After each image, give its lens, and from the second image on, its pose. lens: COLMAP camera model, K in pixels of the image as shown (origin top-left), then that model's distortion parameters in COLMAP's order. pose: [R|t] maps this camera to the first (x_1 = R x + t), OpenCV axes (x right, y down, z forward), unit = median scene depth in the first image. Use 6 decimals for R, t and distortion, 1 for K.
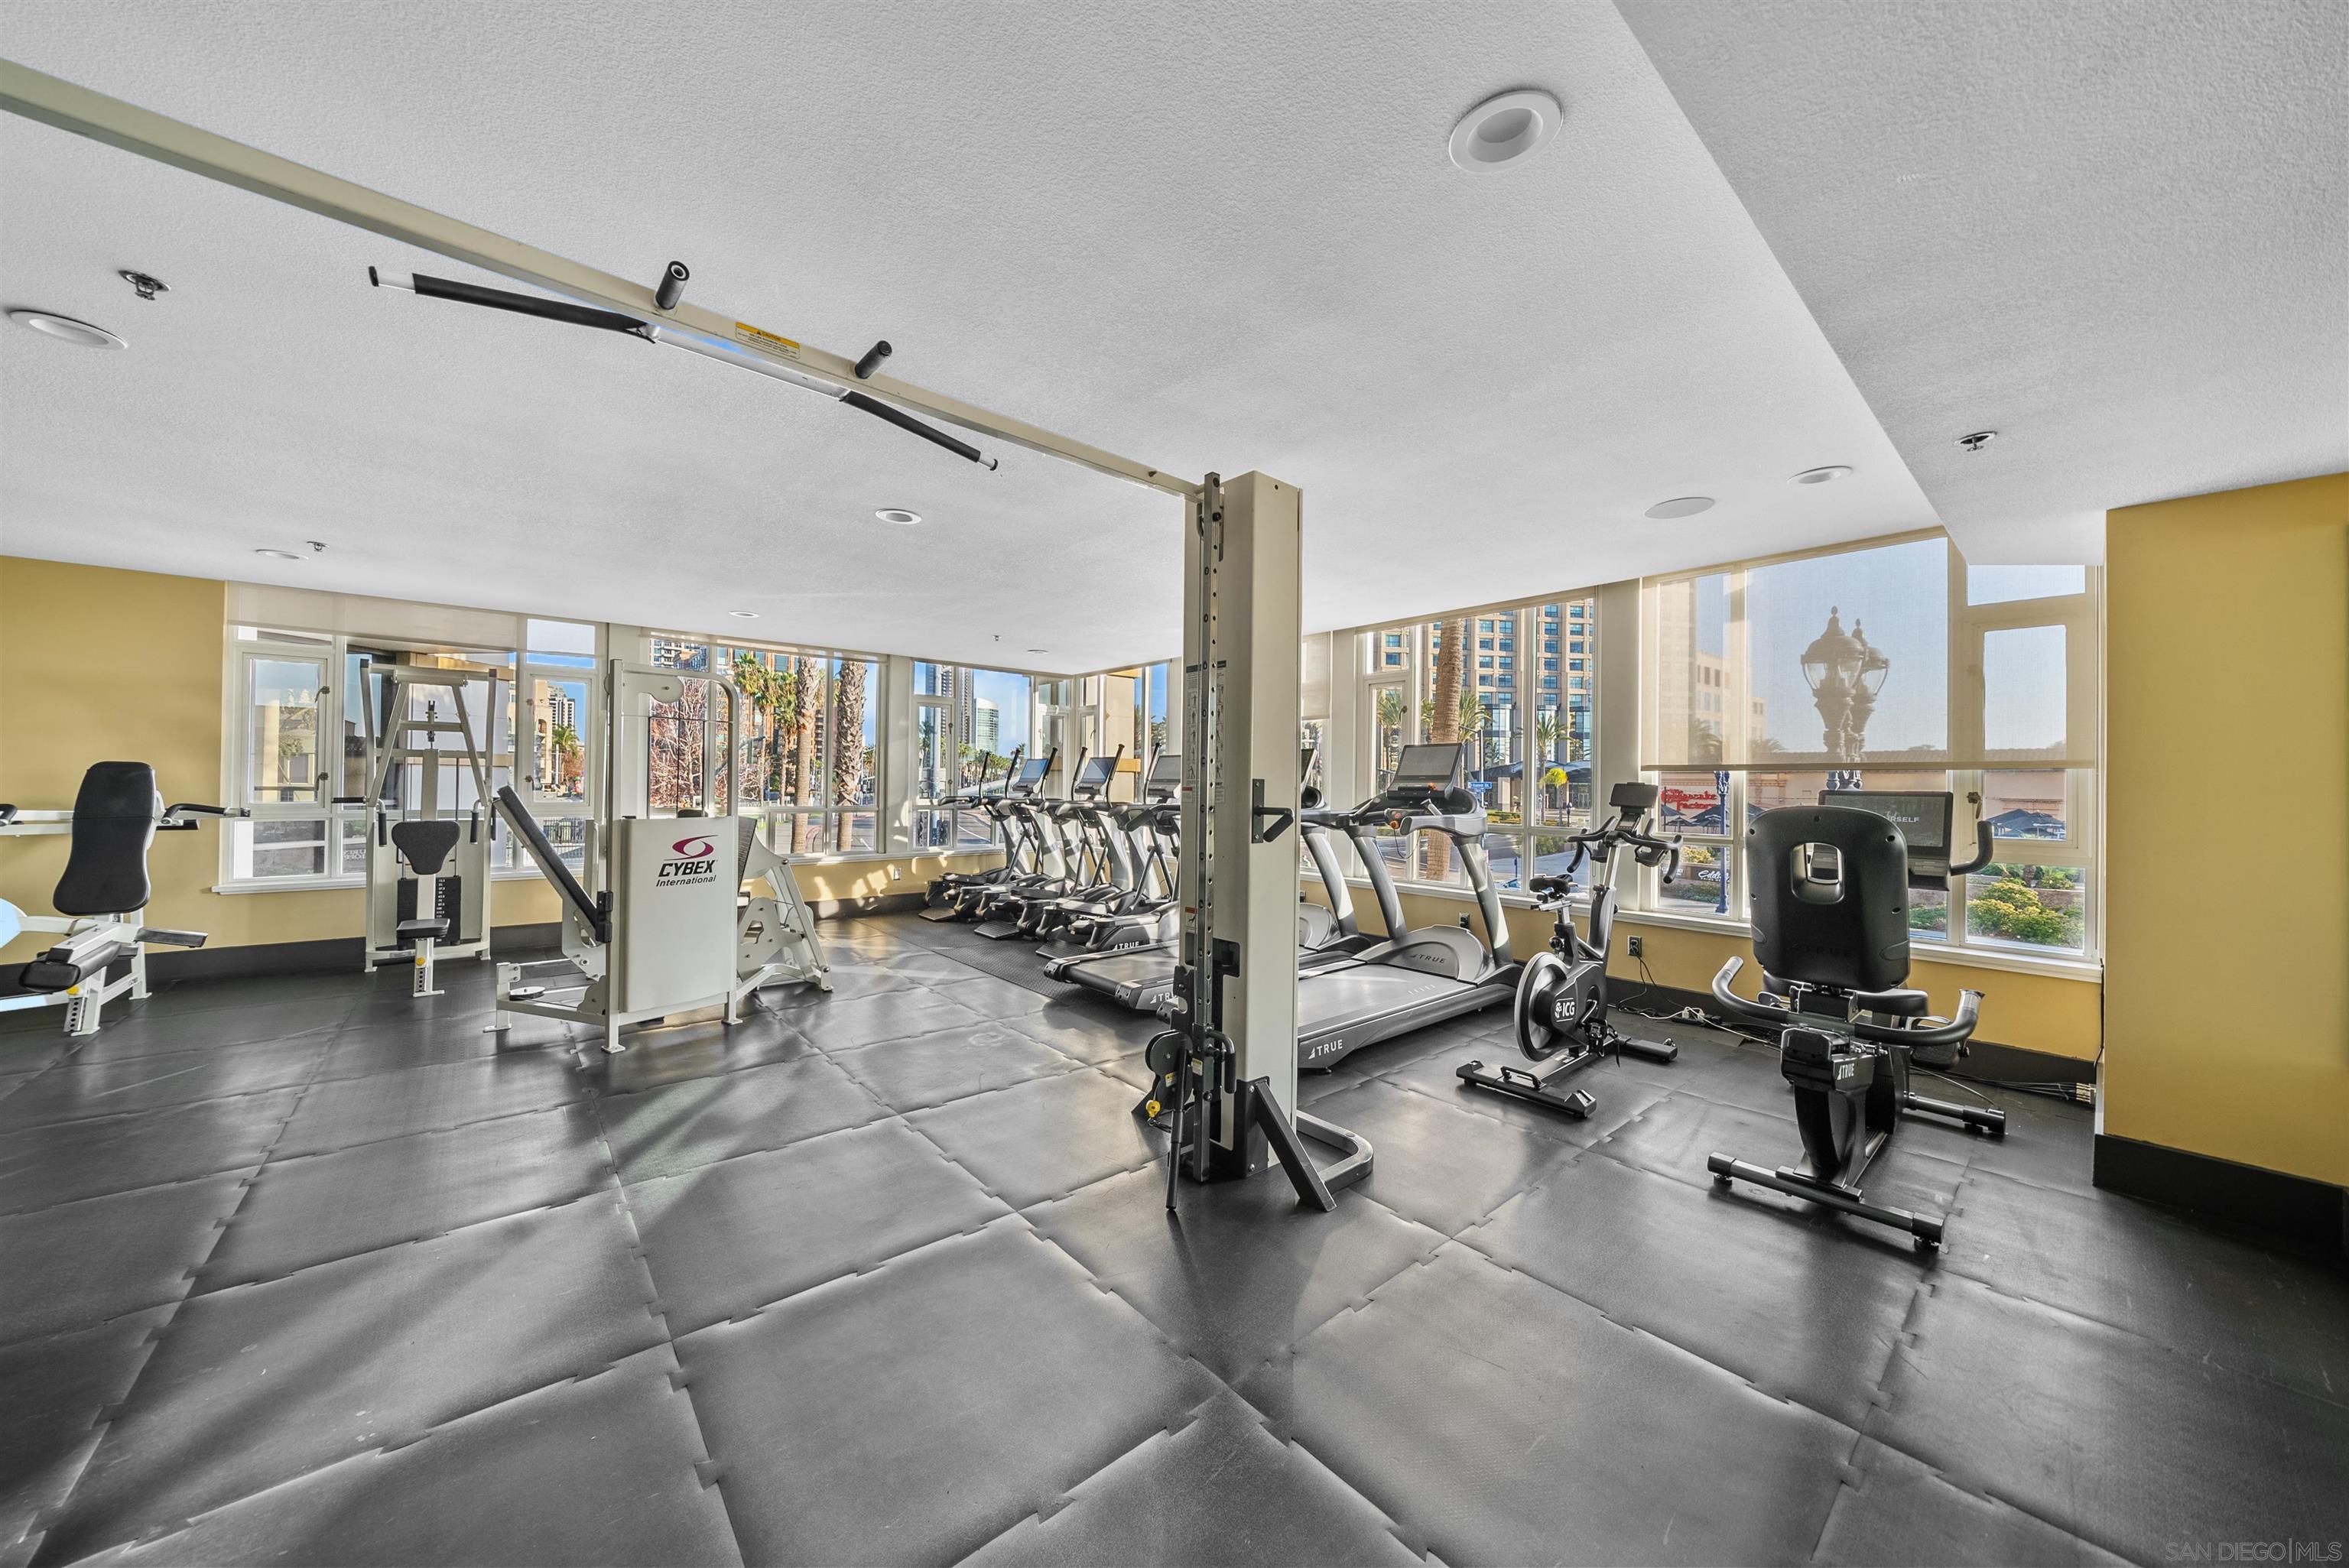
lens RADIAL K [[810.5, 0, 1176.9], [0, 810.5, 781.4], [0, 0, 1]] dist [0.001689, 0.000085]
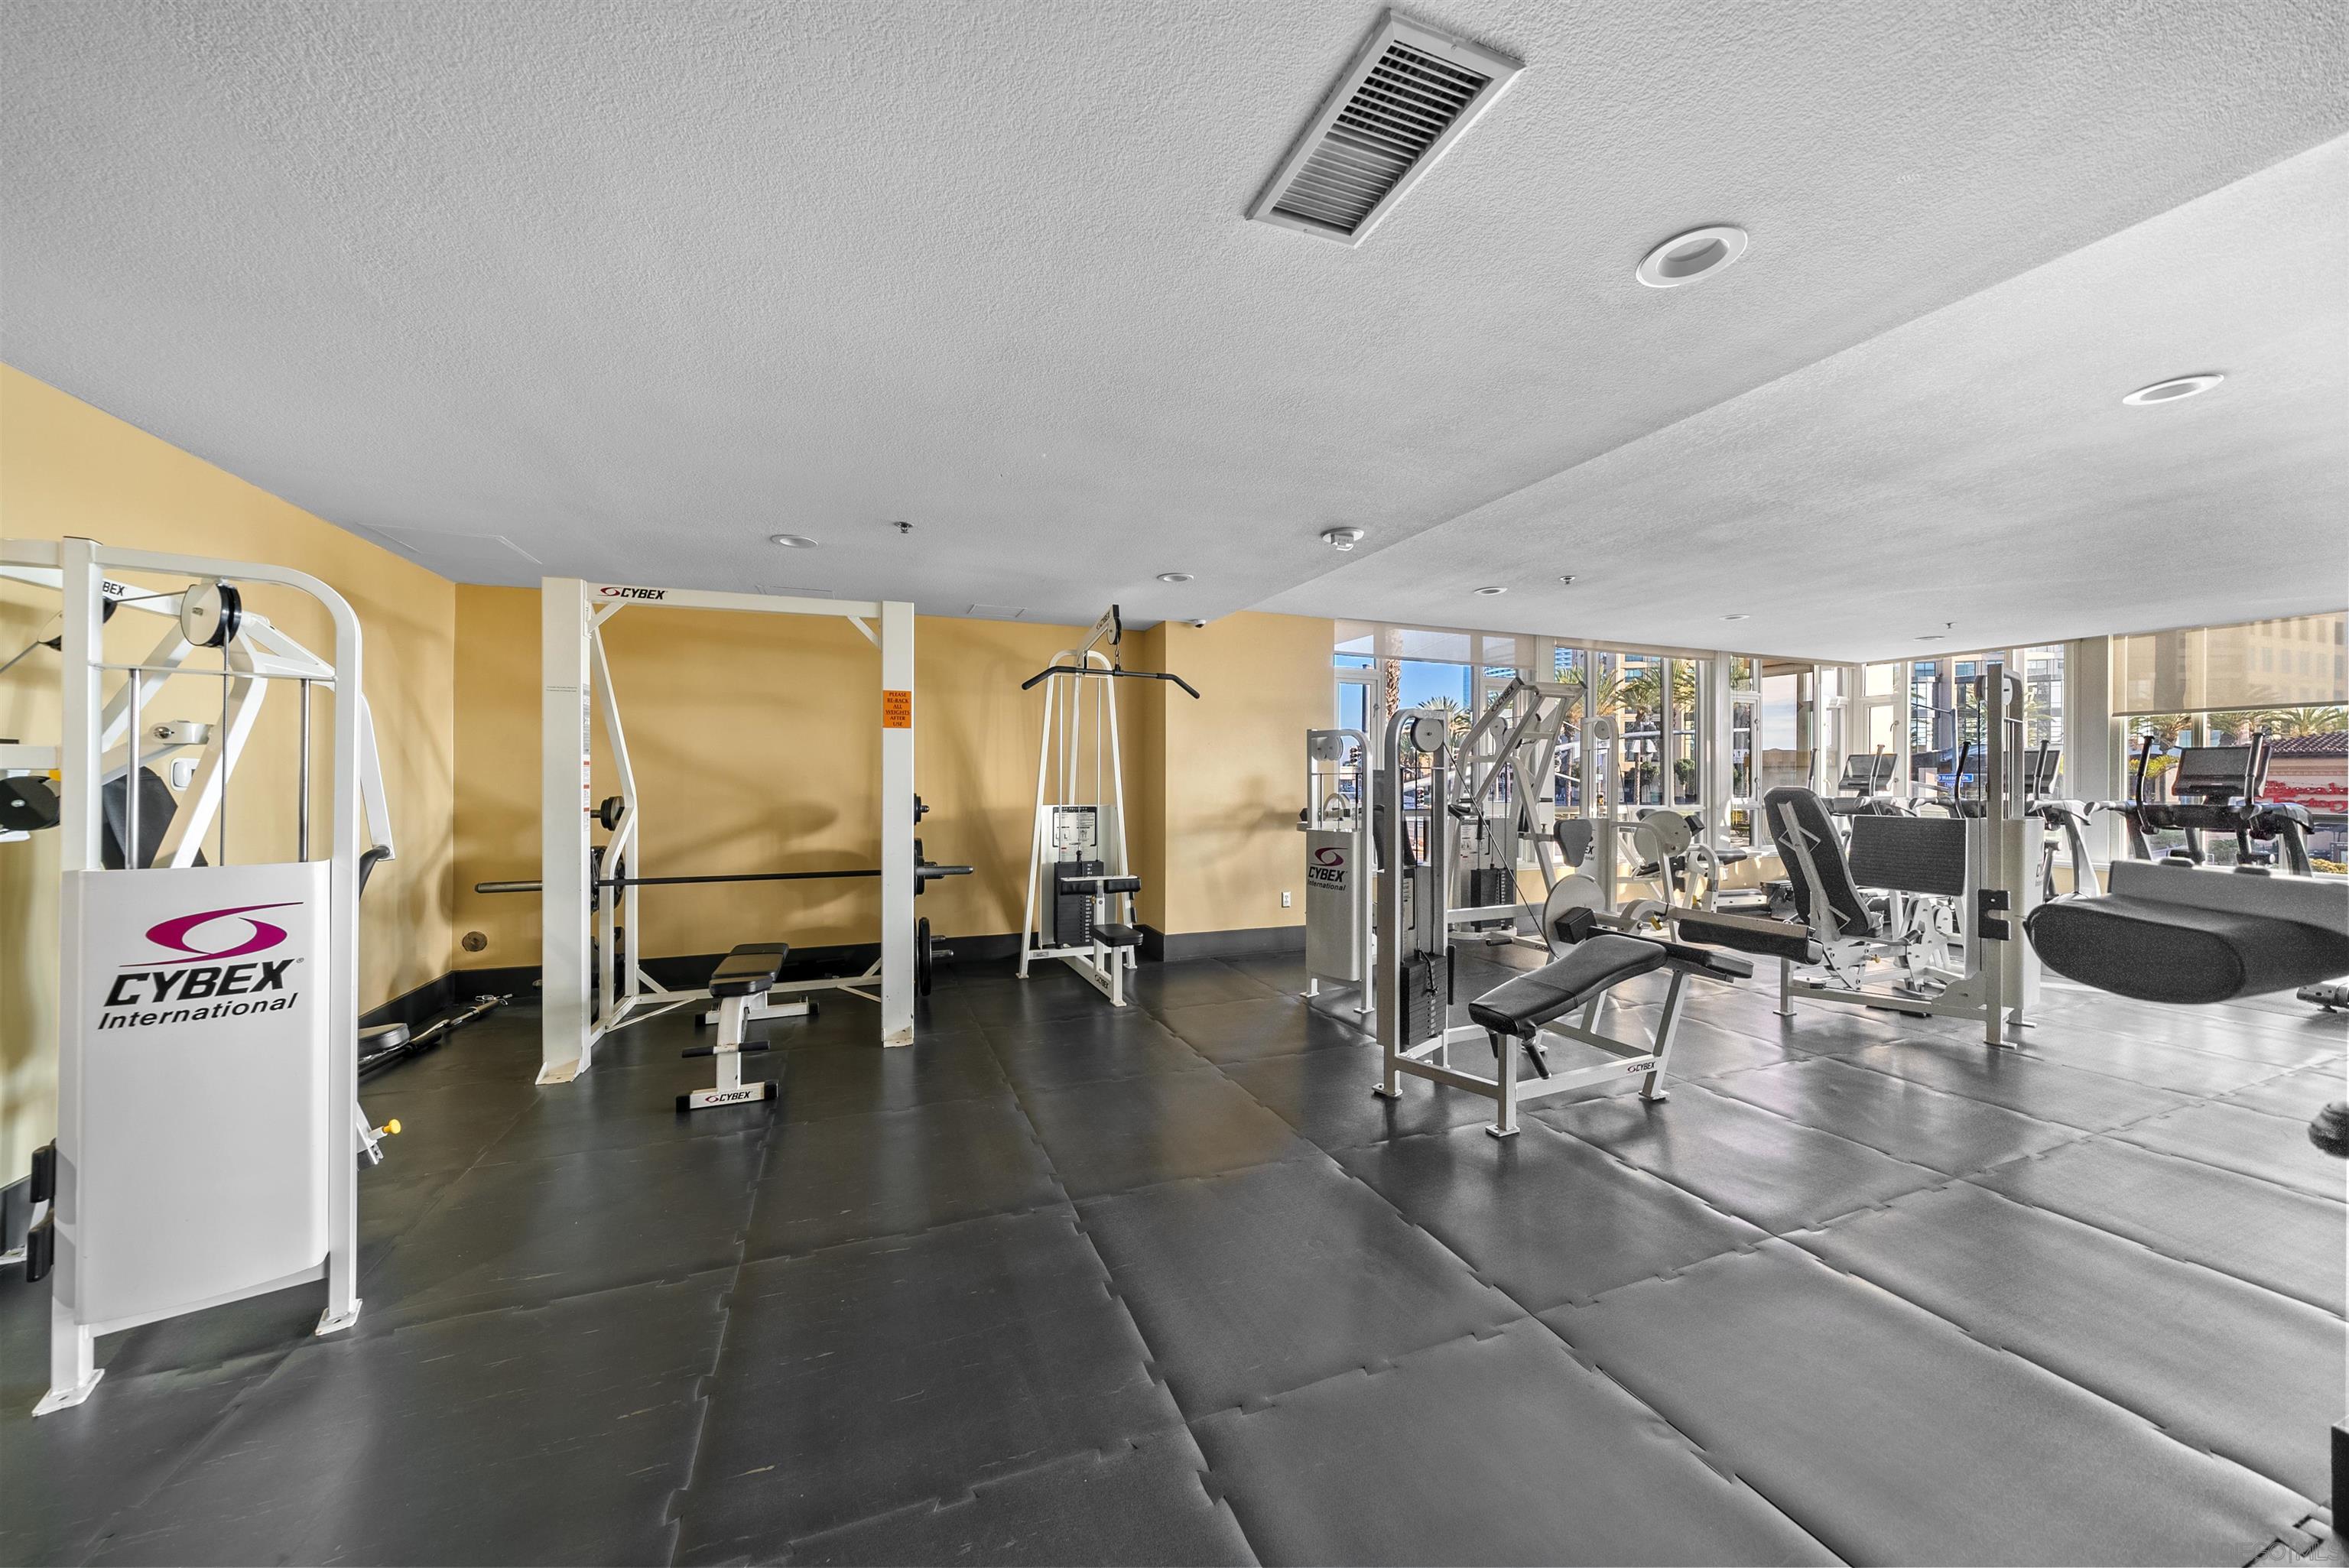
lens RADIAL K [[810.5, 0, 1168.5], [0, 810.5, 781.6], [0, 0, 1]] dist [0.001689, 0.000085]
pose [[0.942179, -0.001873, -0.335105, 0.022552], [0.003891, 0.999978, 0.005350, 0.000712], [0.335087, -0.006345, 0.942166, 0.763646]]
